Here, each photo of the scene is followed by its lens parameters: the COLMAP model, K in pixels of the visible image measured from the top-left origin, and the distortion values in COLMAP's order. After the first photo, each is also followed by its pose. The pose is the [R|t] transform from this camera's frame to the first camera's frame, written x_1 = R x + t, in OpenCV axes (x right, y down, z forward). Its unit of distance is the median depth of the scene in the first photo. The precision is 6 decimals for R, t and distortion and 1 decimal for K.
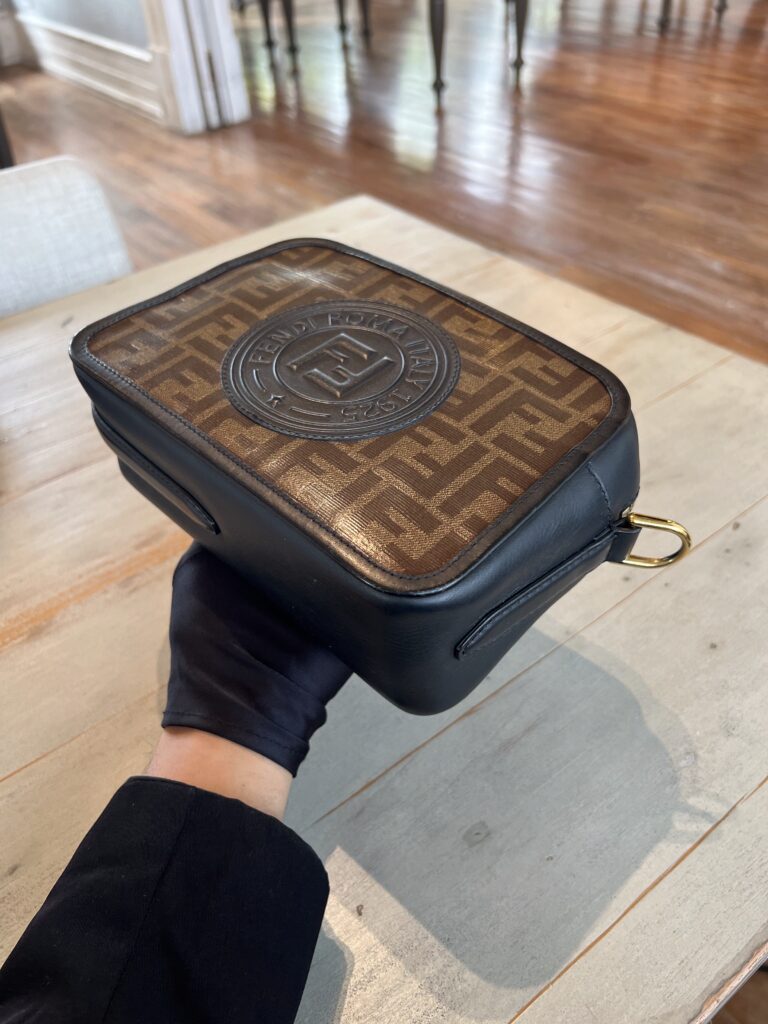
lens RADIAL K [[773.5, 0, 388.2], [0, 773.5, 518.1], [0, 0, 1]] dist [-0.000203, -0.033546]
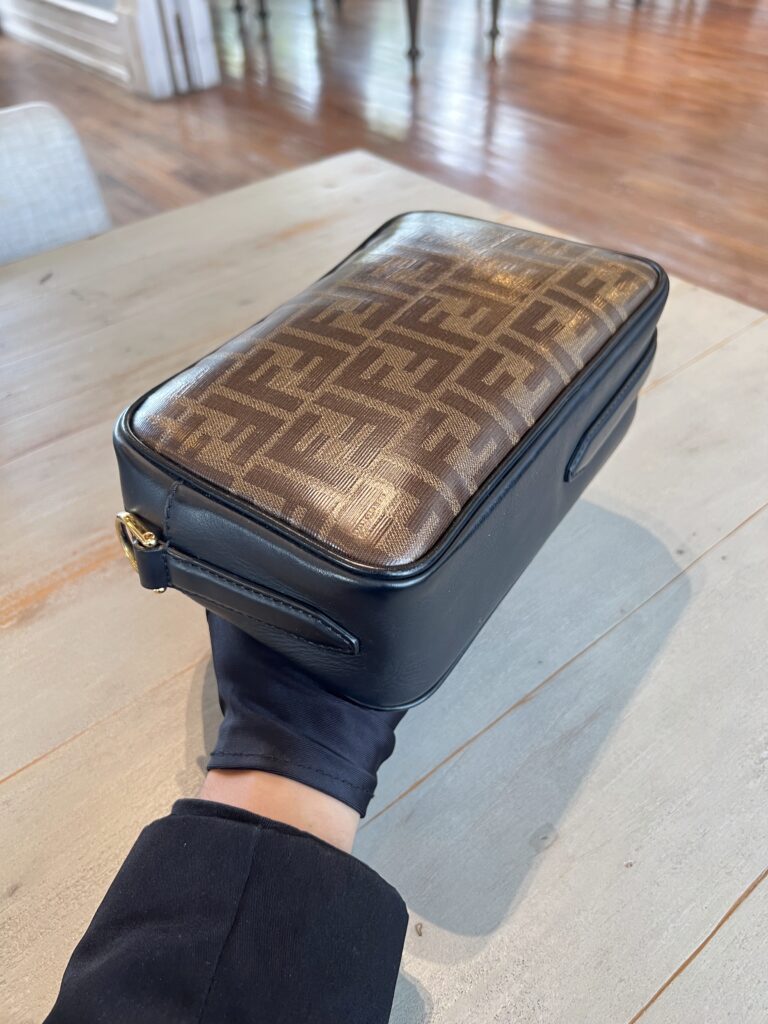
lens RADIAL K [[777.2, 0, 384.0], [0, 777.2, 512.0], [0, 0, 1]] dist [0.006031, -0.042364]
pose [[0.999387, -0.004104, 0.034782, -0.070683], [0.003463, 0.999823, 0.018477, 0.012375], [-0.034851, -0.018345, 0.999224, 0.088135]]
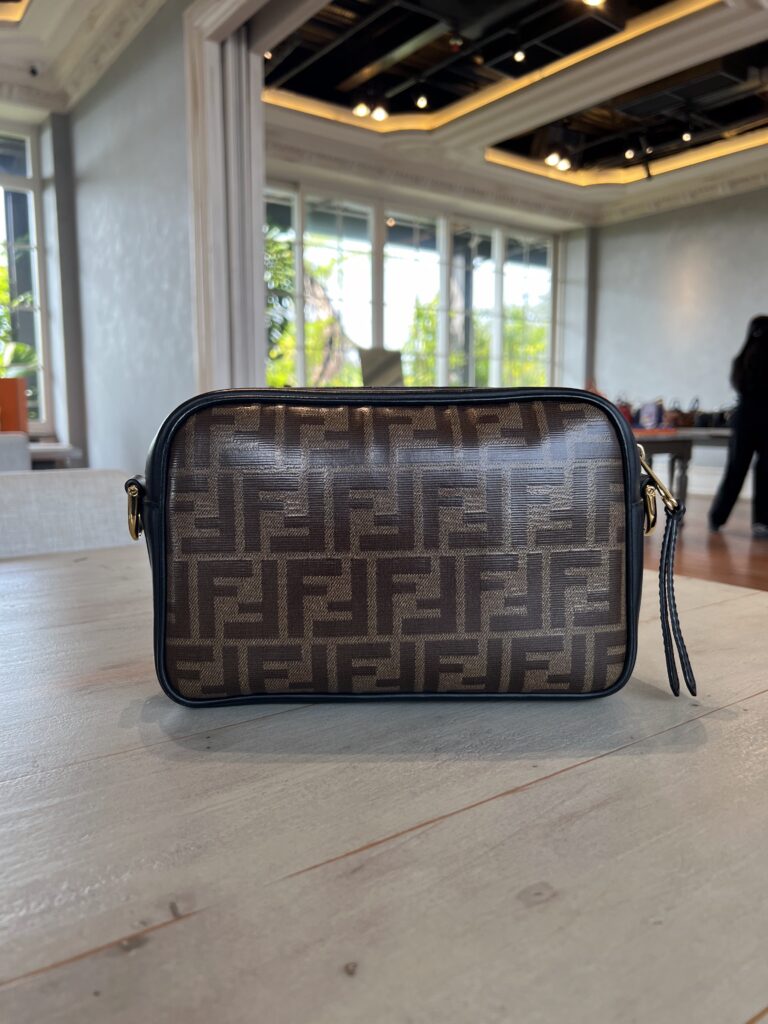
lens RADIAL K [[777.2, 0, 384.0], [0, 777.2, 512.0], [0, 0, 1]] dist [0.006031, -0.042364]
pose [[0.998508, 0.050386, -0.021033, -0.010969], [-0.053305, 0.816179, -0.575336, 0.378515], [-0.011822, 0.575599, 0.817647, 0.207487]]
